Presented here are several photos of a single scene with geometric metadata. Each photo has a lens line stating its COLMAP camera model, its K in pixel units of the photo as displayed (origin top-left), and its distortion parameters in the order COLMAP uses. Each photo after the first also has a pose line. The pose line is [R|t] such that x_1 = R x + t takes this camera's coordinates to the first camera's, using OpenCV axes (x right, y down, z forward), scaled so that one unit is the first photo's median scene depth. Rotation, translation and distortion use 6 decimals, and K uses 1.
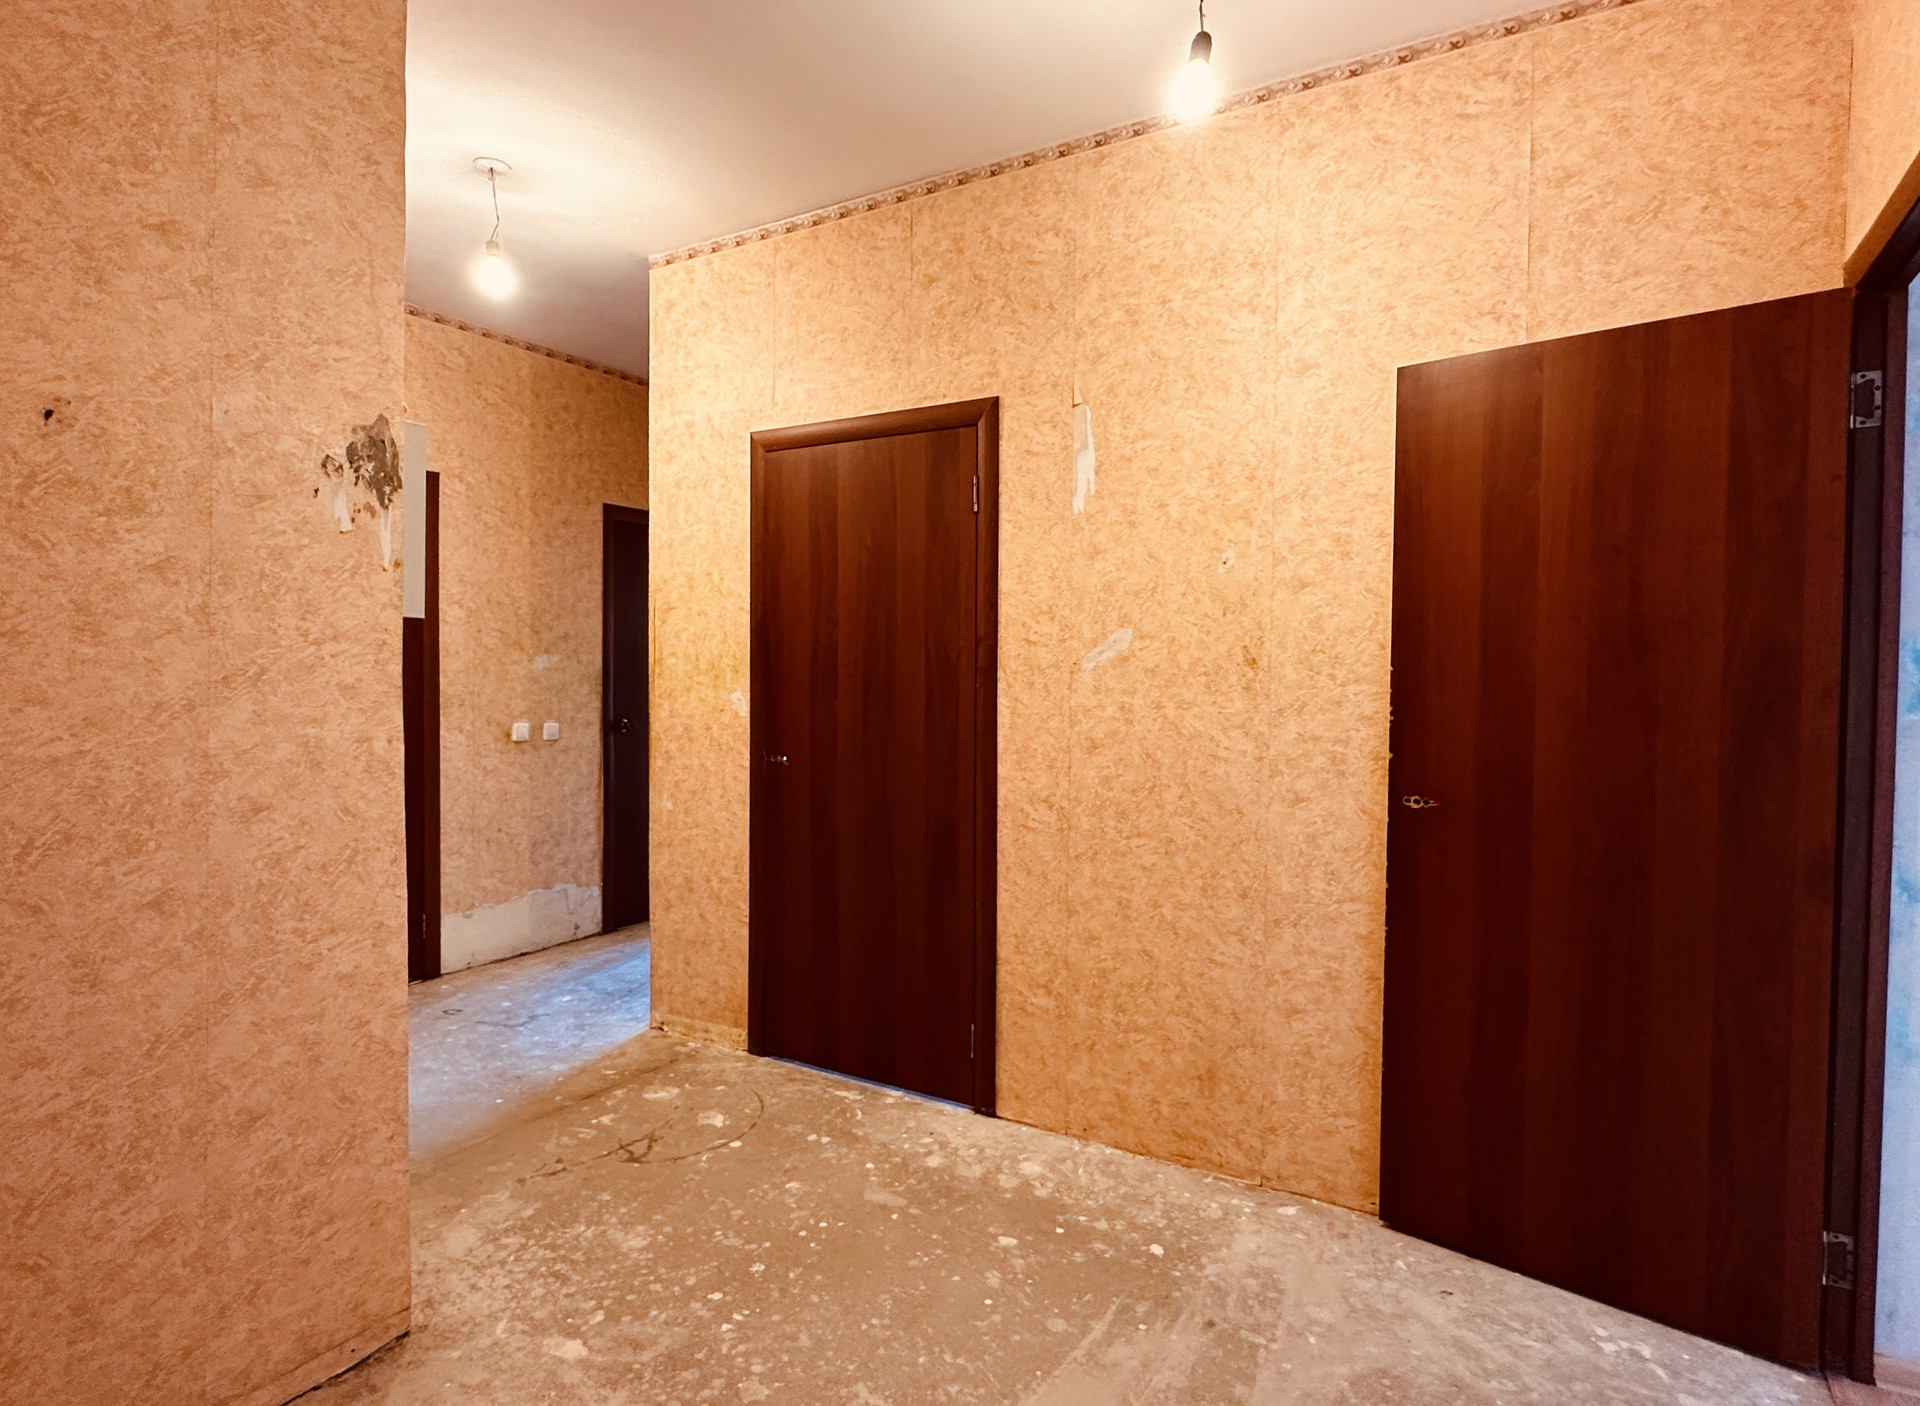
lens RADIAL K [[1045.6, 0, 947.1], [0, 1045.6, 688.0], [0, 0, 1]] dist [0.000627, 0.000370]
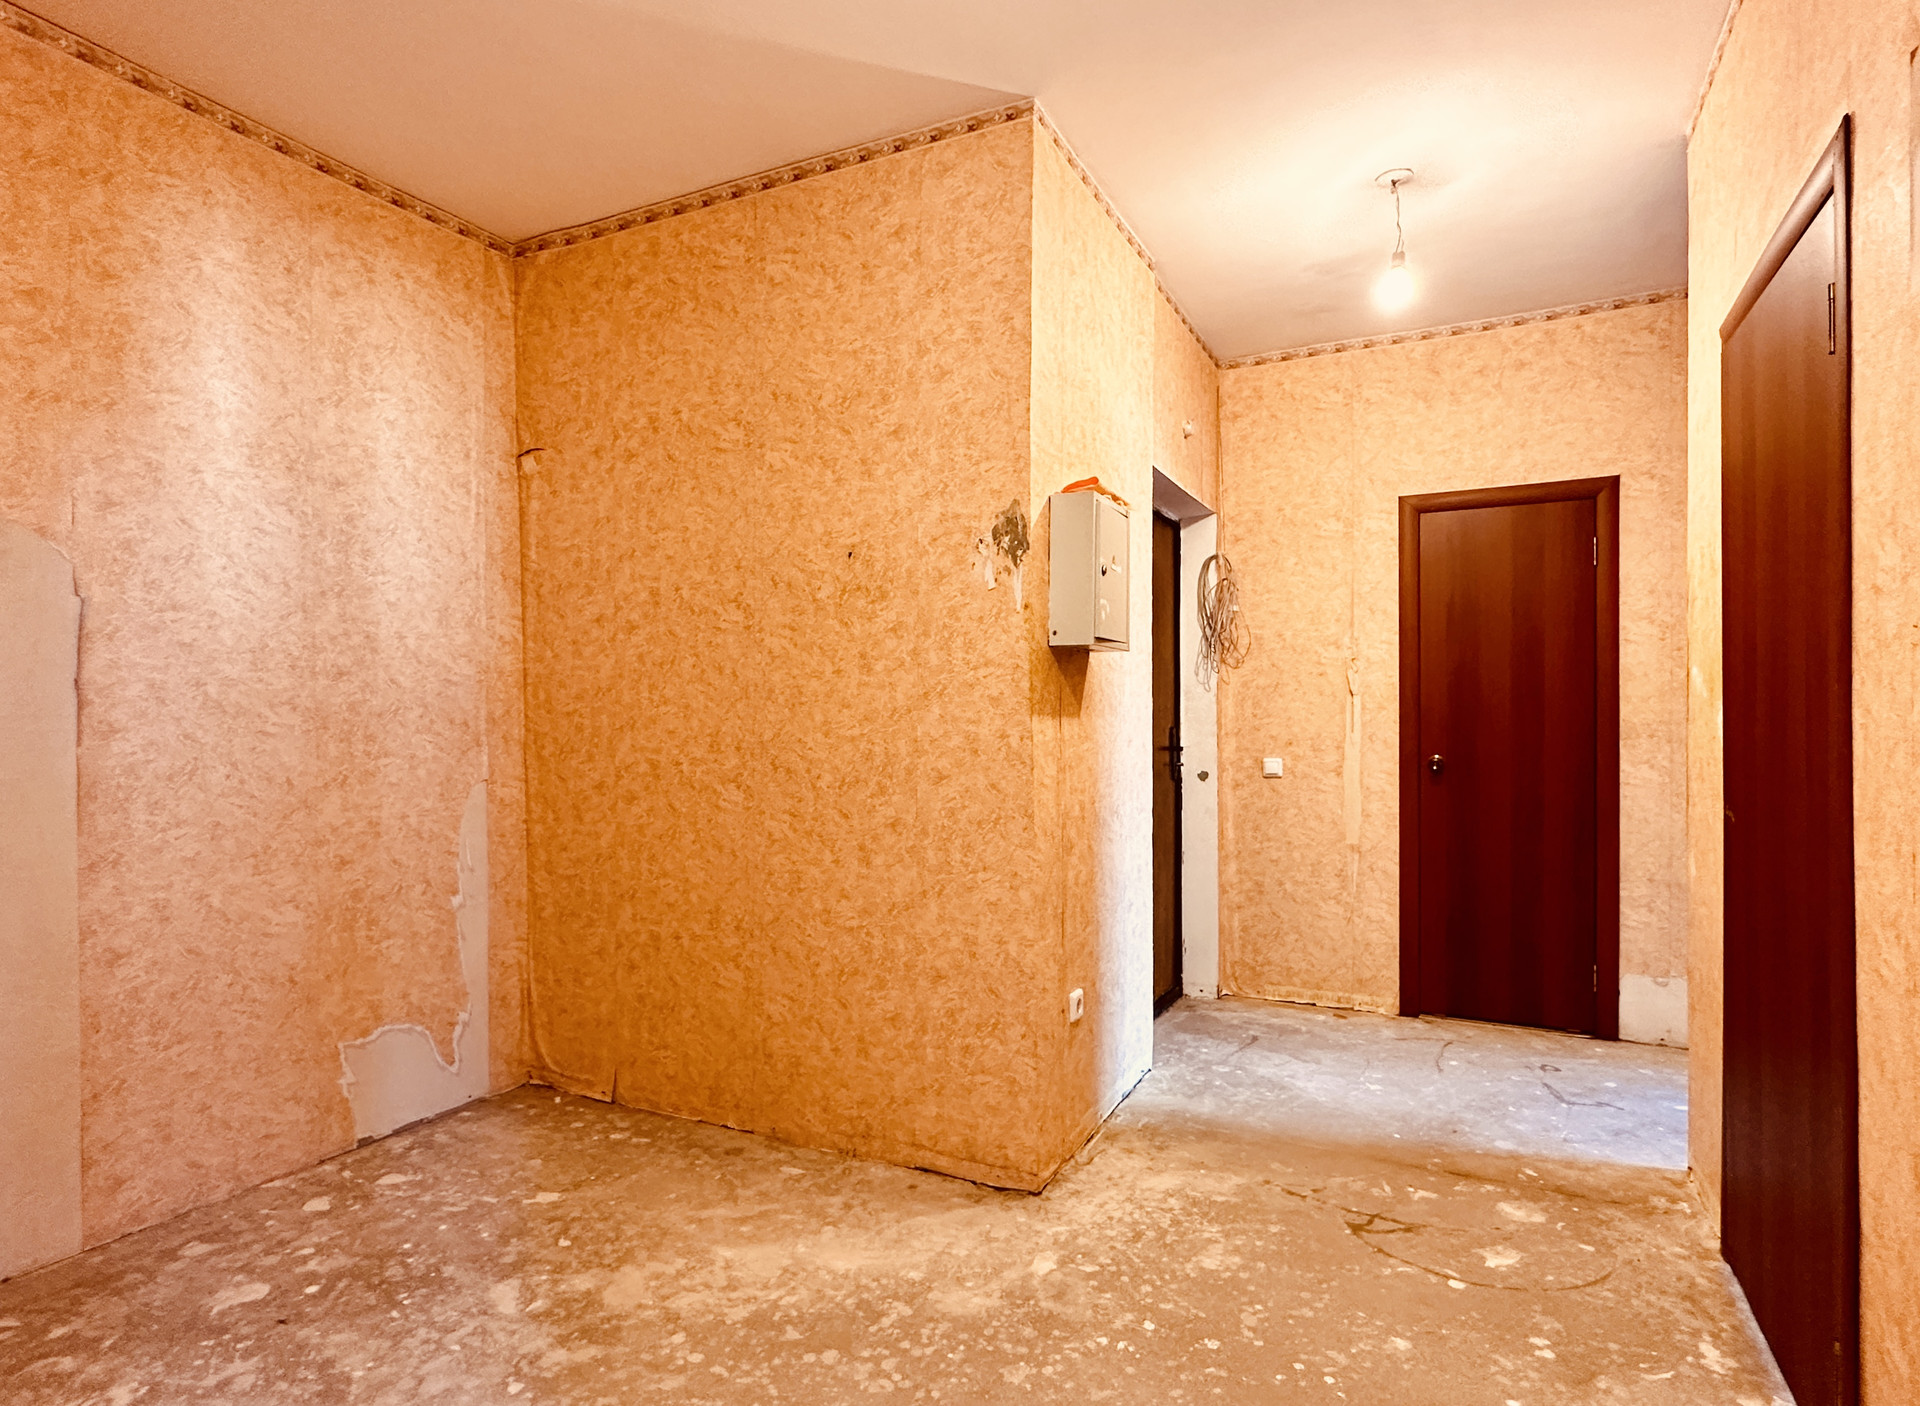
lens RADIAL K [[1045.6, 0, 952.7], [0, 1045.6, 713.0], [0, 0, 1]] dist [0.000627, 0.000370]
pose [[0.067383, -0.012628, -0.997647, 0.826787], [-0.013072, 0.999823, -0.013538, 0.038353], [0.997642, 0.013954, 0.067206, 0.843535]]
